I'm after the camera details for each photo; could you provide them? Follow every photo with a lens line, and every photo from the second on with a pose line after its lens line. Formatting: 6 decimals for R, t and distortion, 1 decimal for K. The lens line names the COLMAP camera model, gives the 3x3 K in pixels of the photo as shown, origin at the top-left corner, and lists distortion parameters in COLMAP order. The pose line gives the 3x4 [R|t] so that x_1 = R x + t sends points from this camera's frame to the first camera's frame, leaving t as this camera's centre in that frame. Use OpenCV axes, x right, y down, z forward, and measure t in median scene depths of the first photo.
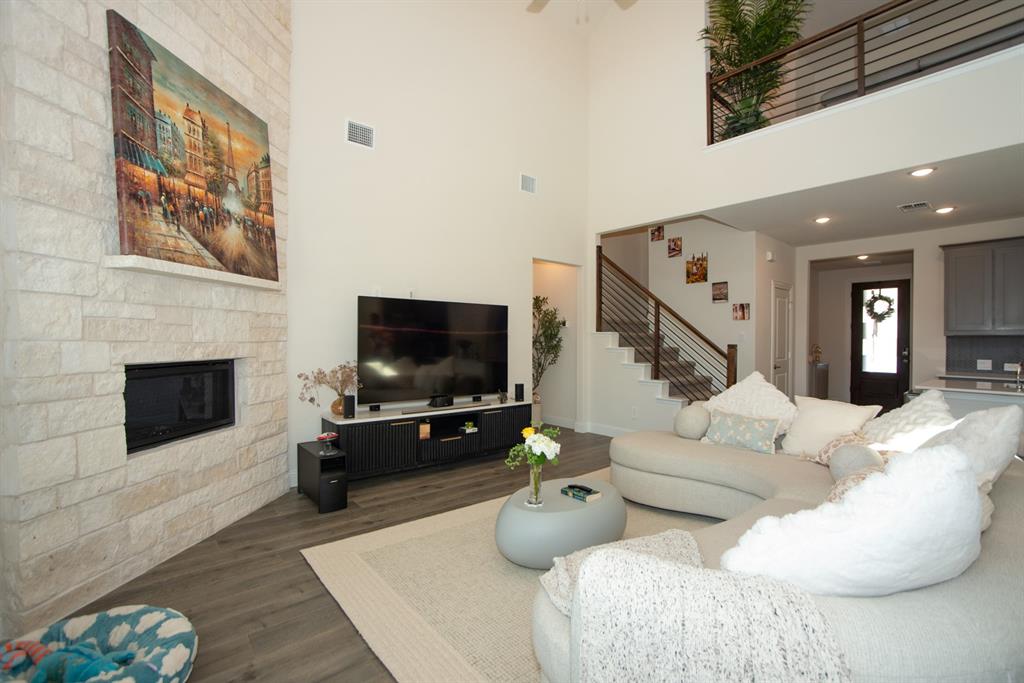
lens RADIAL K [[444.8, 0, 512.0], [0, 444.8, 341.5], [0, 0, 1]] dist [-0.035150, 0.000597]
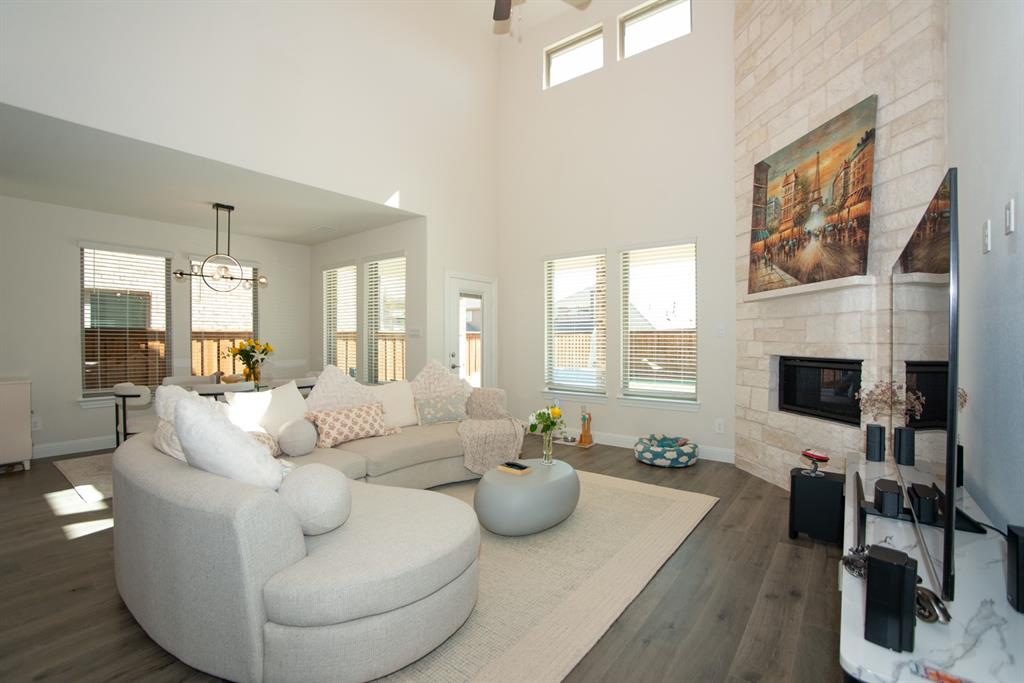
lens RADIAL K [[444.8, 0, 512.0], [0, 444.8, 341.5], [0, 0, 1]] dist [-0.035150, 0.000597]
pose [[-0.977892, -0.002215, -0.209100, 0.396921], [-0.004403, 0.999940, 0.010000, -0.010723], [0.209066, 0.010699, -0.977843, 2.070945]]
